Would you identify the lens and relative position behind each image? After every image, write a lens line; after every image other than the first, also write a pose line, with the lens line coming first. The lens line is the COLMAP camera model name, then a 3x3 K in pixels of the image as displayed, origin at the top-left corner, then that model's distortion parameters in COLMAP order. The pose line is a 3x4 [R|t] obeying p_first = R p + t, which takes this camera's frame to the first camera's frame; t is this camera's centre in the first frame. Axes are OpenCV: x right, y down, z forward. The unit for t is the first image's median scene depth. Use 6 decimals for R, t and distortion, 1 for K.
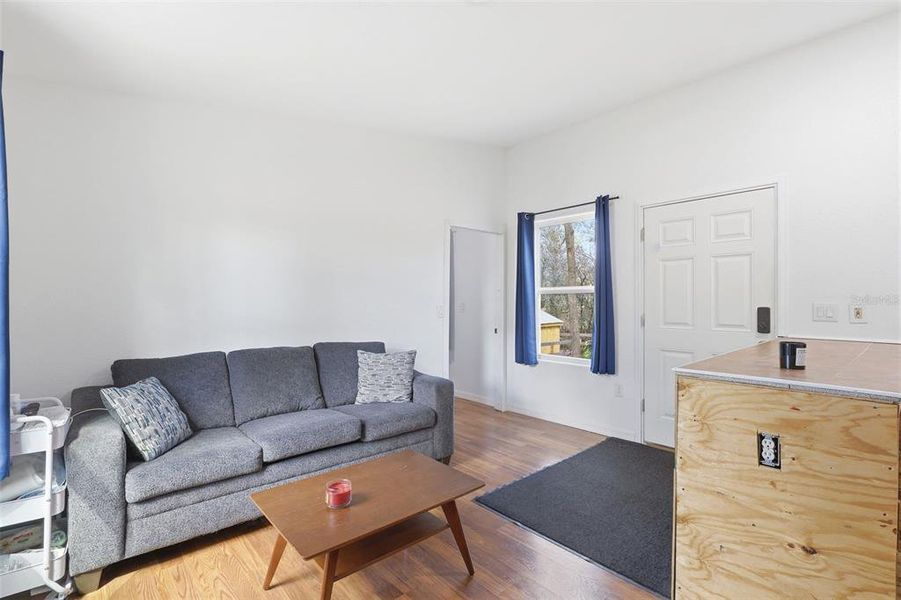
lens RADIAL K [[417.3, 0, 446.7], [0, 417.3, 301.5], [0, 0, 1]] dist [0.001315, -0.000246]
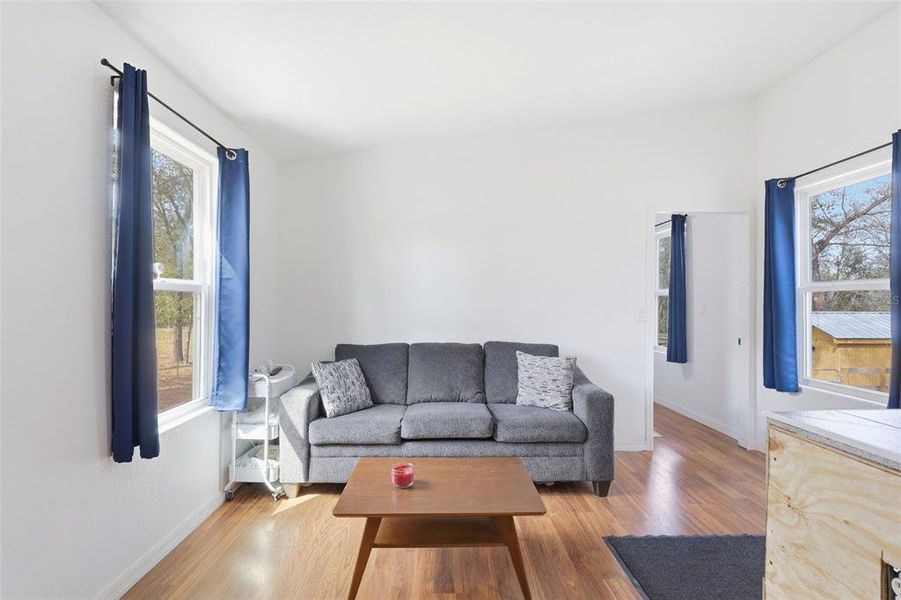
lens RADIAL K [[417.3, 0, 448.7], [0, 417.3, 299.5], [0, 0, 1]] dist [0.001315, -0.000246]
pose [[0.766568, -0.004922, -0.642145, 0.366015], [0.000182, 0.999972, -0.007448, -0.000194], [0.642163, 0.005593, 0.766547, 0.146788]]
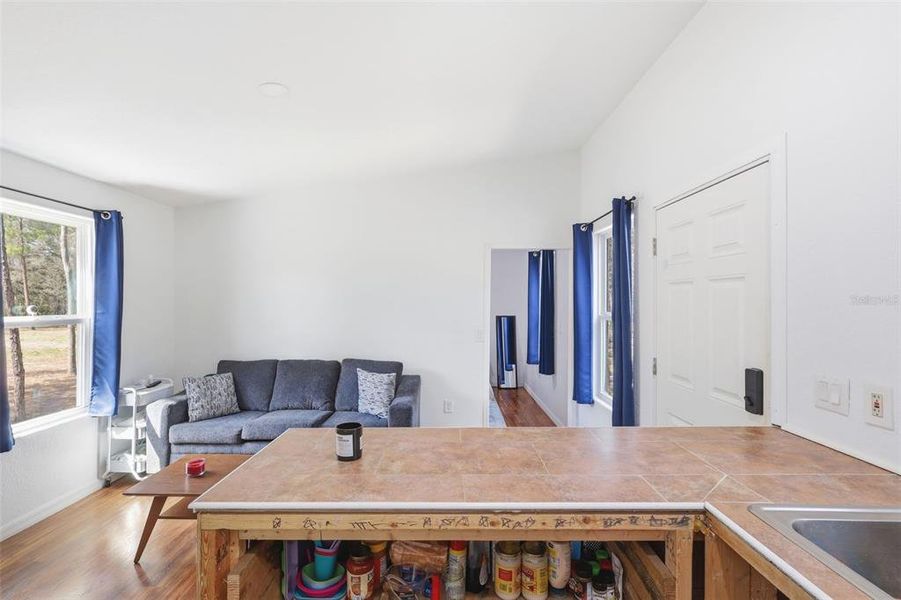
lens RADIAL K [[417.3, 0, 445.6], [0, 417.3, 301.1], [0, 0, 1]] dist [0.001315, -0.000246]
pose [[0.746002, -0.000632, -0.665943, 0.936853], [-0.000963, 0.999997, -0.002029, -0.090329], [0.665943, 0.002155, 0.746000, 0.314404]]
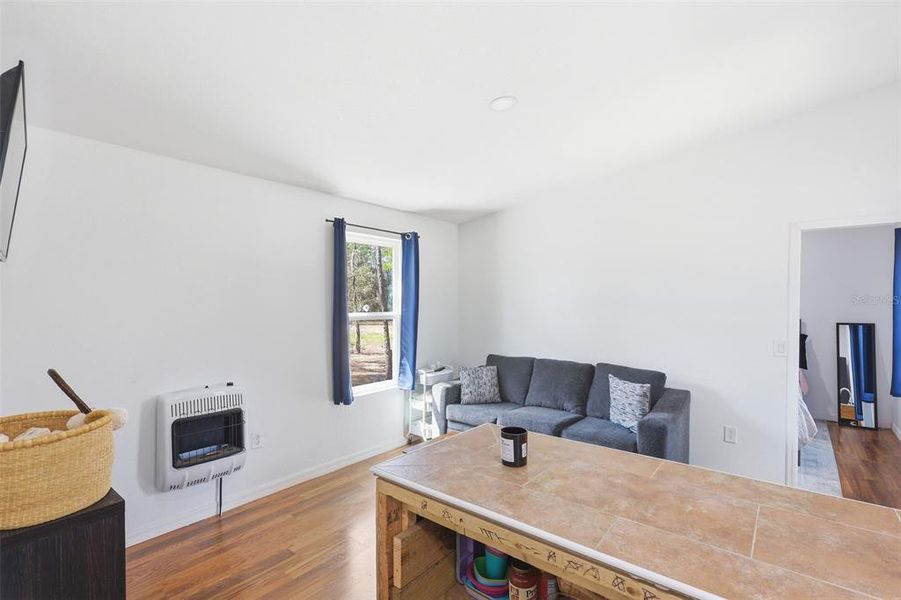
lens RADIAL K [[417.3, 0, 452.9], [0, 417.3, 301.0], [0, 0, 1]] dist [0.001315, -0.000246]
pose [[0.169064, -0.003145, -0.985600, 0.986994], [-0.002317, 0.999991, -0.003589, -0.089917], [0.985602, 0.002890, 0.169055, 0.465999]]
